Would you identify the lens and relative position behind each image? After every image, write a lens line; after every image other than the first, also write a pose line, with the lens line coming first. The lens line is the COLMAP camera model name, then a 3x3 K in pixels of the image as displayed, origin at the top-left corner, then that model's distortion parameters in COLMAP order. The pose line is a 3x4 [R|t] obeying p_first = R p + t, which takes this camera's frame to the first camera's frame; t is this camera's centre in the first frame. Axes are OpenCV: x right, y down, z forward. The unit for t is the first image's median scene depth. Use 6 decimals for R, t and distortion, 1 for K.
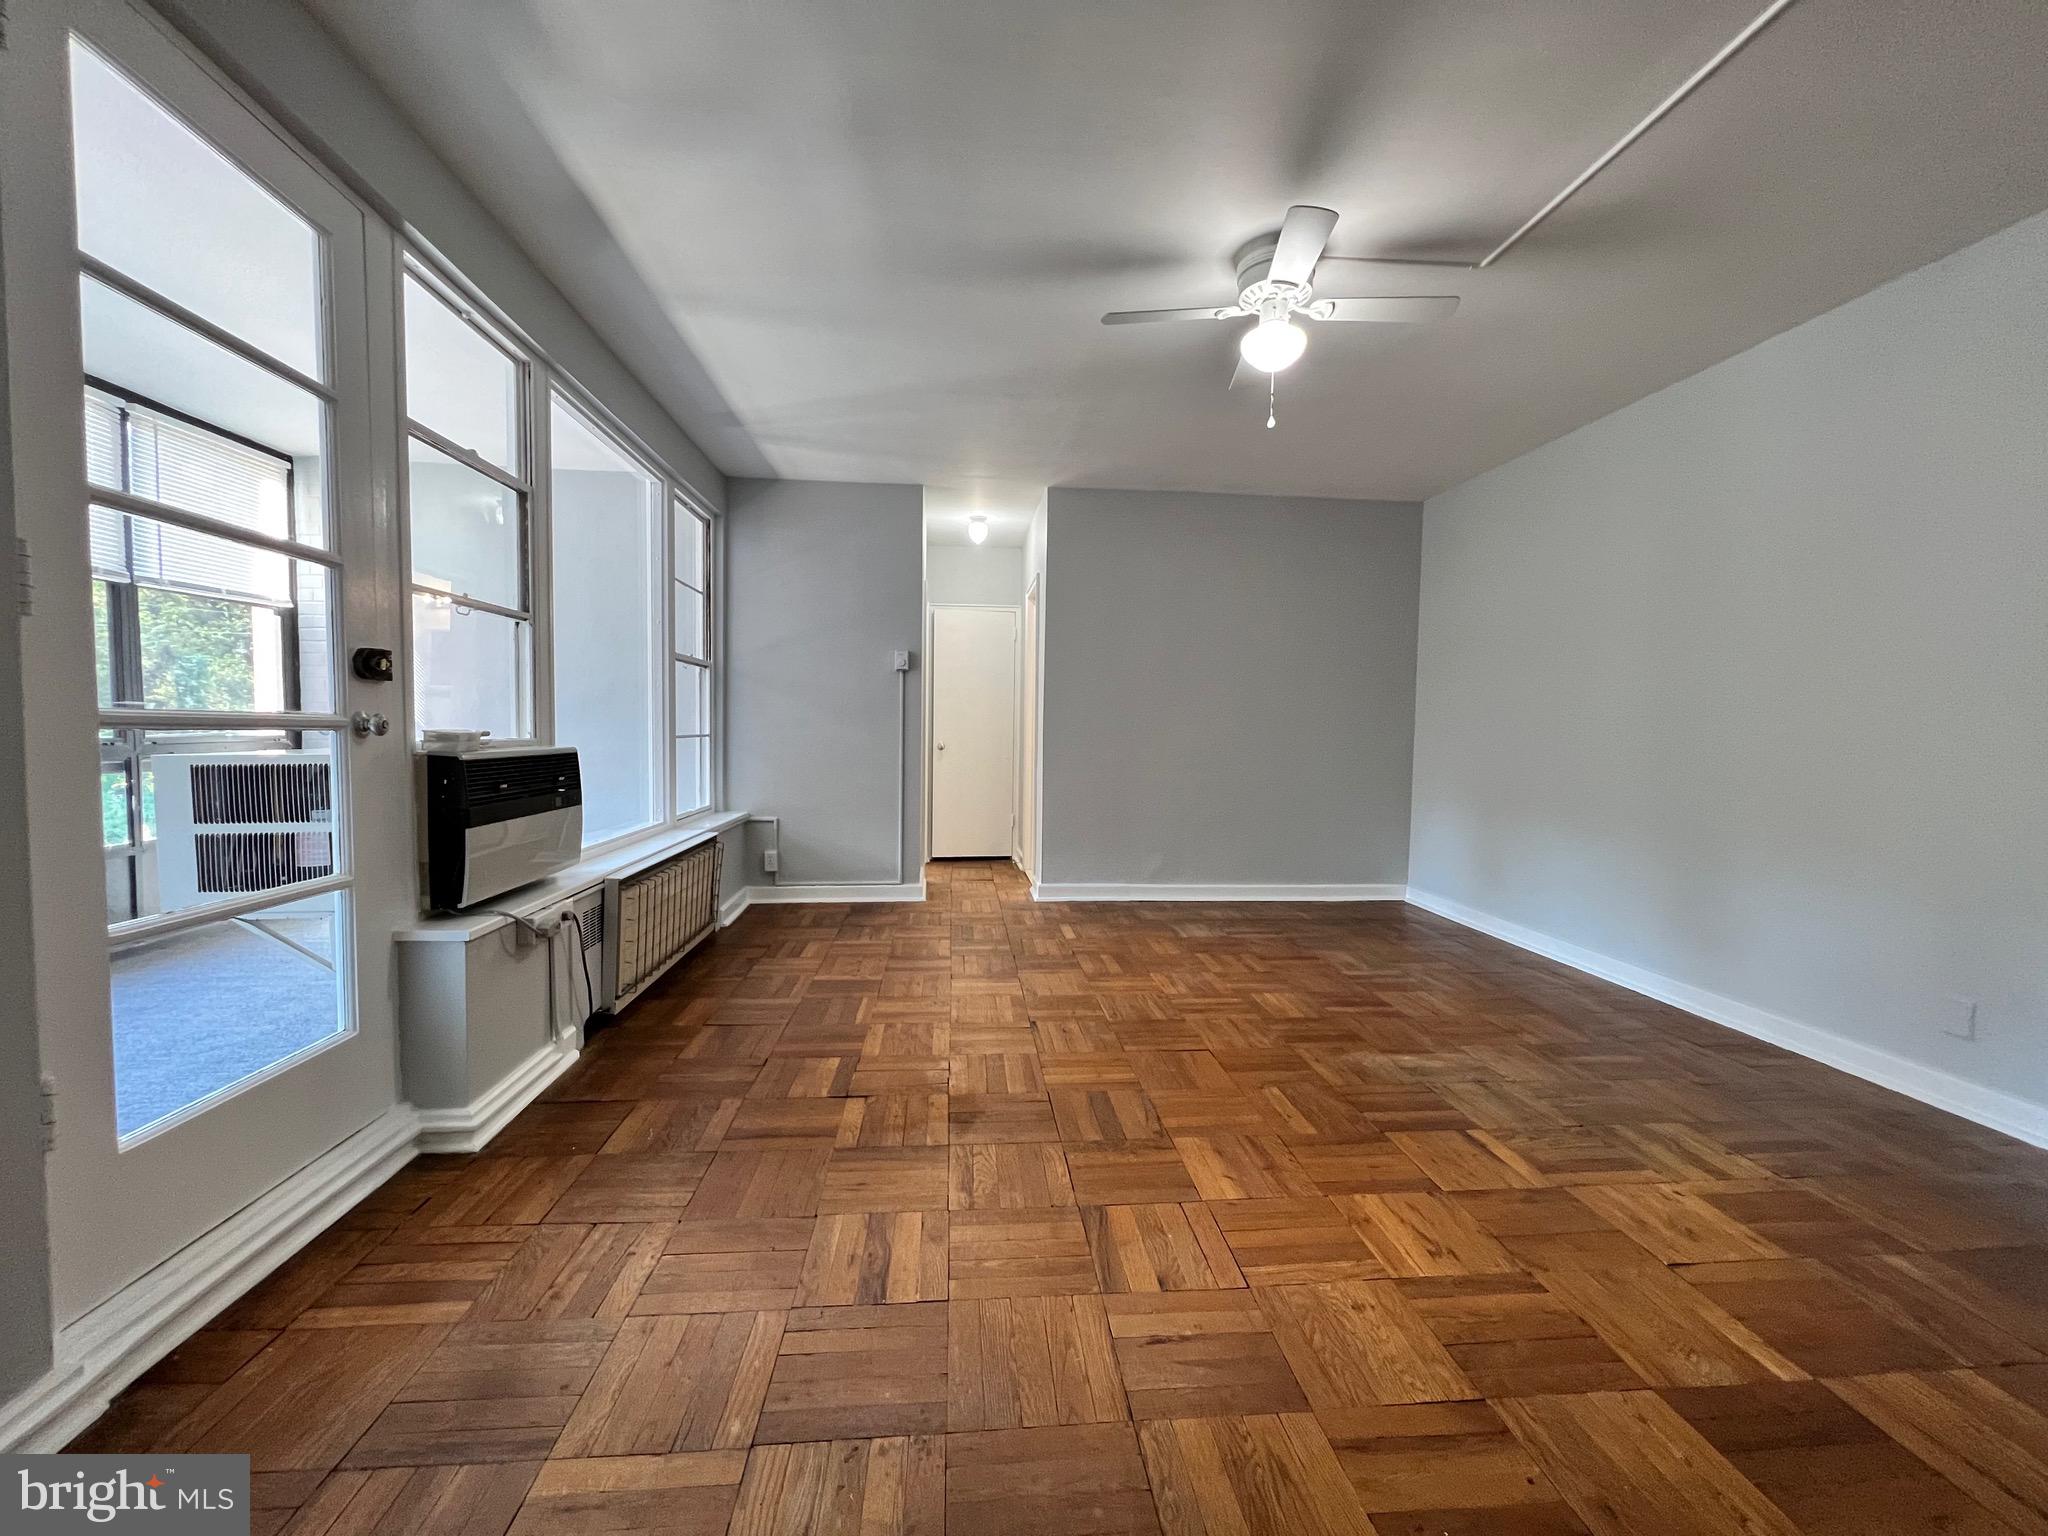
lens RADIAL K [[822.1, 0, 1014.1], [0, 822.1, 765.9], [0, 0, 1]] dist [0.001278, 0.001022]
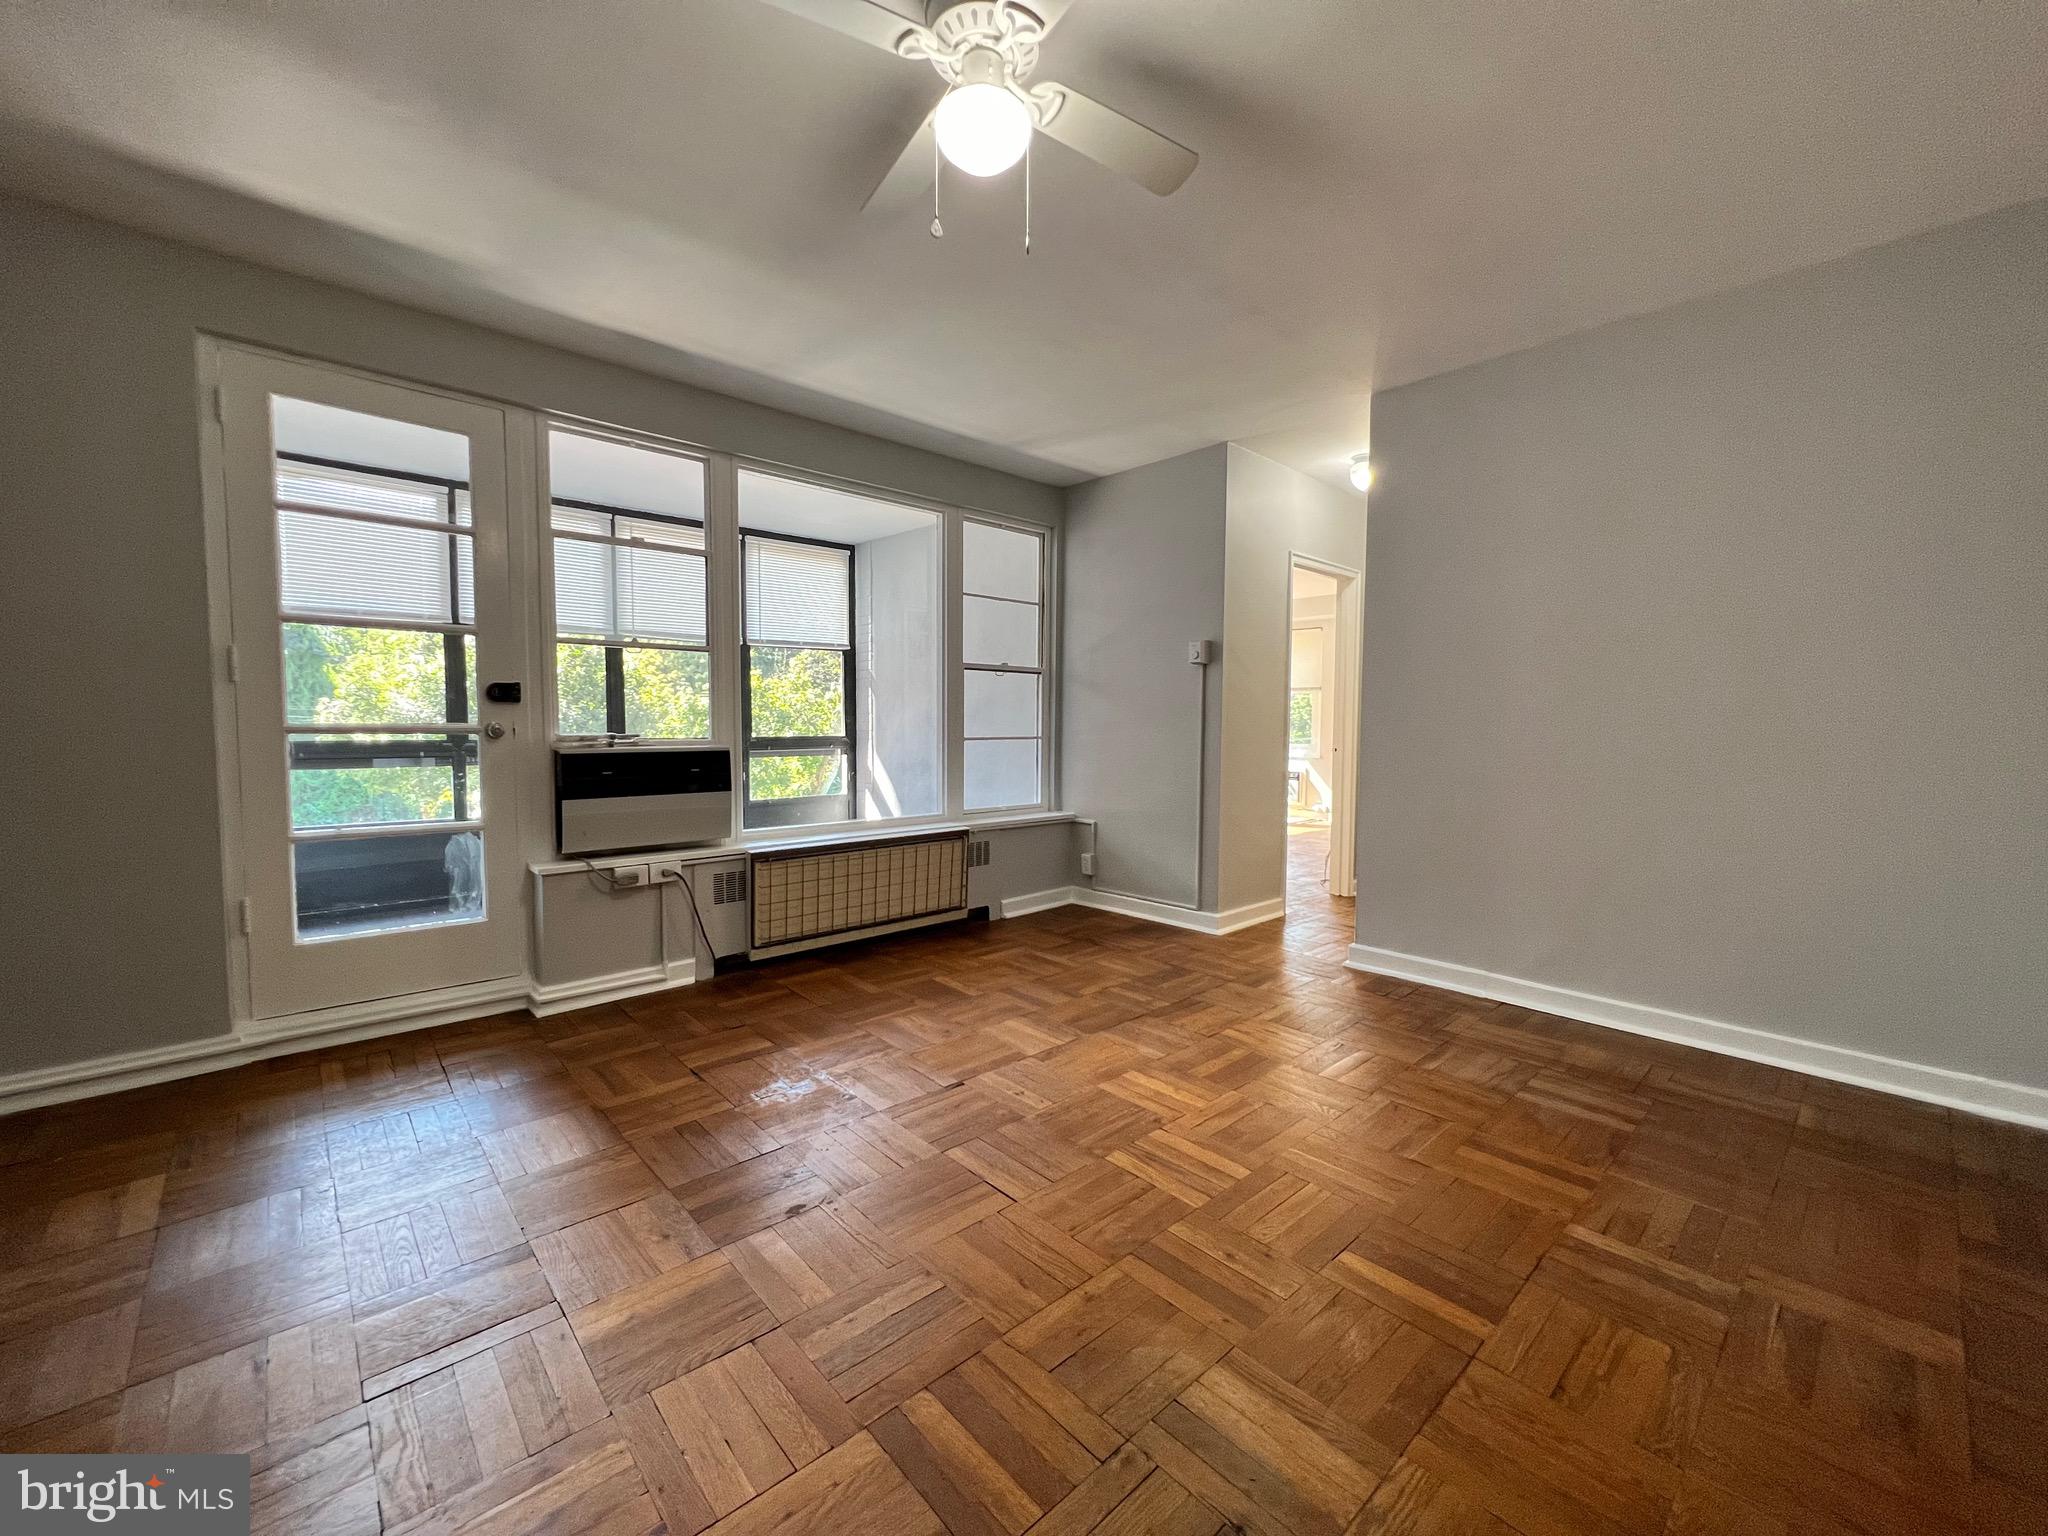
lens RADIAL K [[817.4, 0, 1020.8], [0, 817.4, 763.2], [0, 0, 1]] dist [-0.000701, 0.001764]
pose [[0.612307, 0.031066, -0.790009, 0.645649], [-0.034349, 0.999330, 0.012674, -0.023858], [0.789874, 0.019375, 0.612964, 0.487668]]
